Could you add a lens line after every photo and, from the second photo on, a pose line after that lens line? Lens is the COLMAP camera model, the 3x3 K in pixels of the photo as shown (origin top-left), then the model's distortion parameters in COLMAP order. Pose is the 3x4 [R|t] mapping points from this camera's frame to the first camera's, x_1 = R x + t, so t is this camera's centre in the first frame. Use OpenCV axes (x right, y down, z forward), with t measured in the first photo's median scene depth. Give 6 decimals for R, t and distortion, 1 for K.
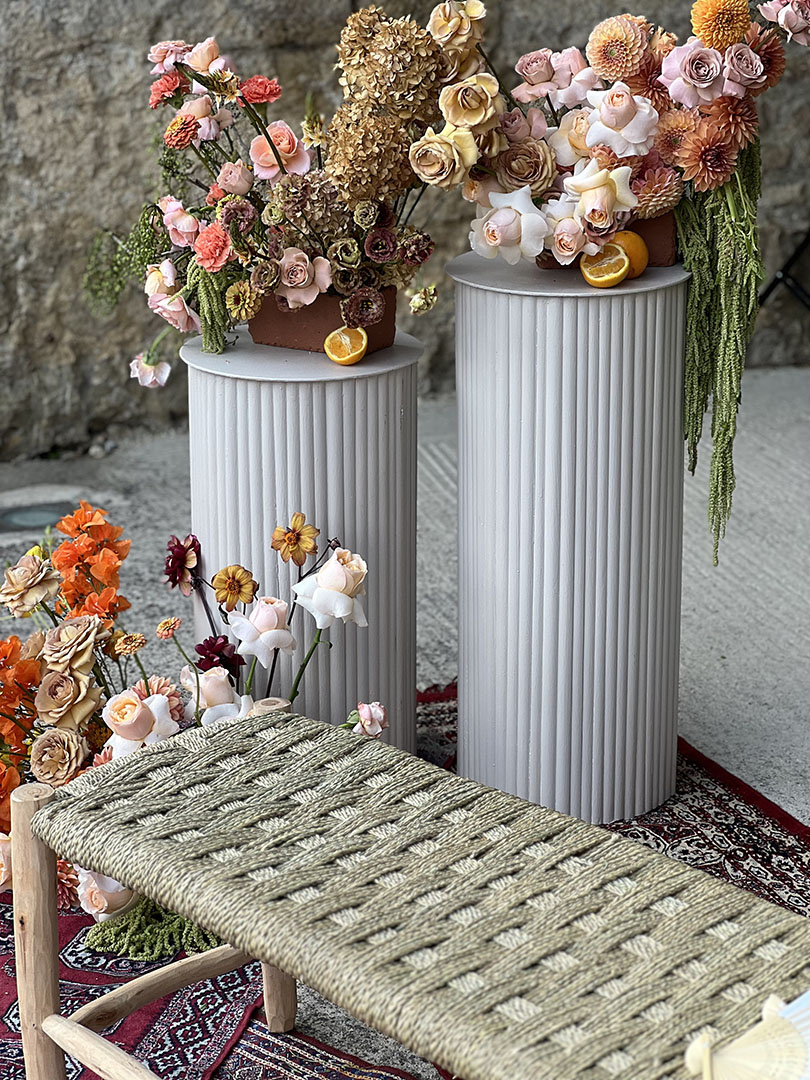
lens RADIAL K [[2435.4, 0, 441.1], [0, 2435.4, 524.4], [0, 0, 1]] dist [0.252404, 0.000000]
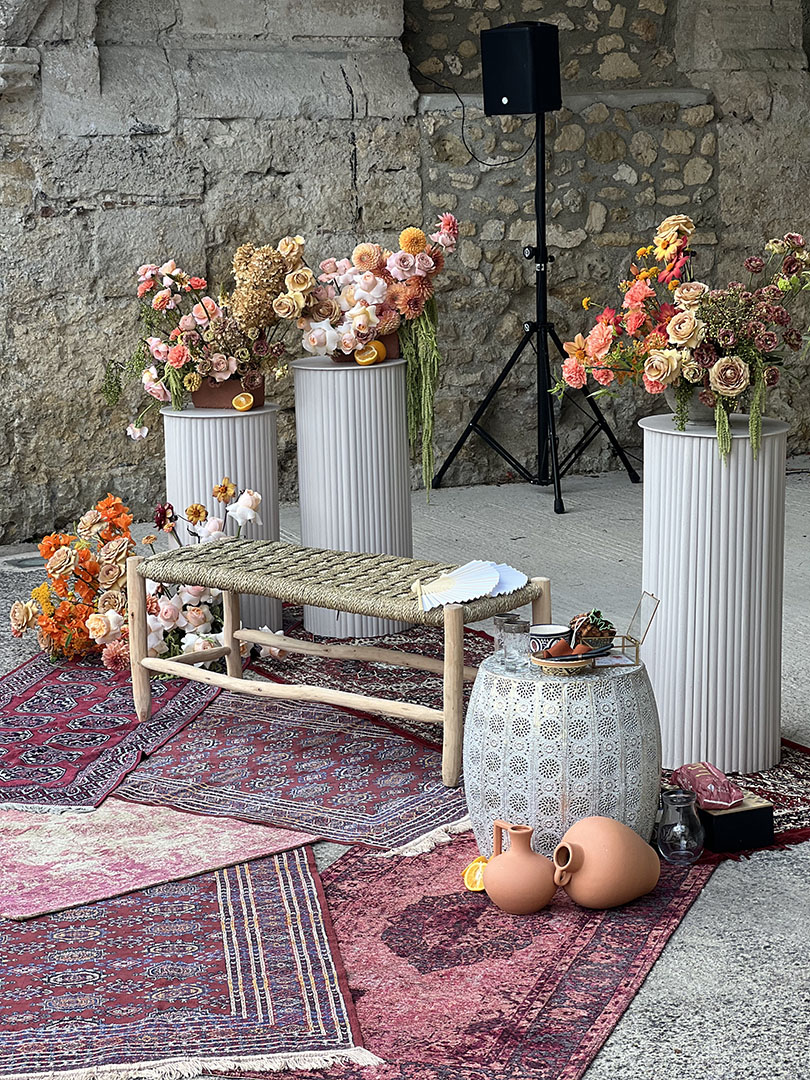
lens RADIAL K [[2435.4, 0, 404.6], [0, 2435.4, 540.2], [0, 0, 1]] dist [0.252404, 0.000000]
pose [[0.995526, -0.041049, 0.085108, -0.085592], [0.051679, 0.990591, -0.126721, 0.319436], [-0.079106, 0.130552, 0.988281, -1.063303]]
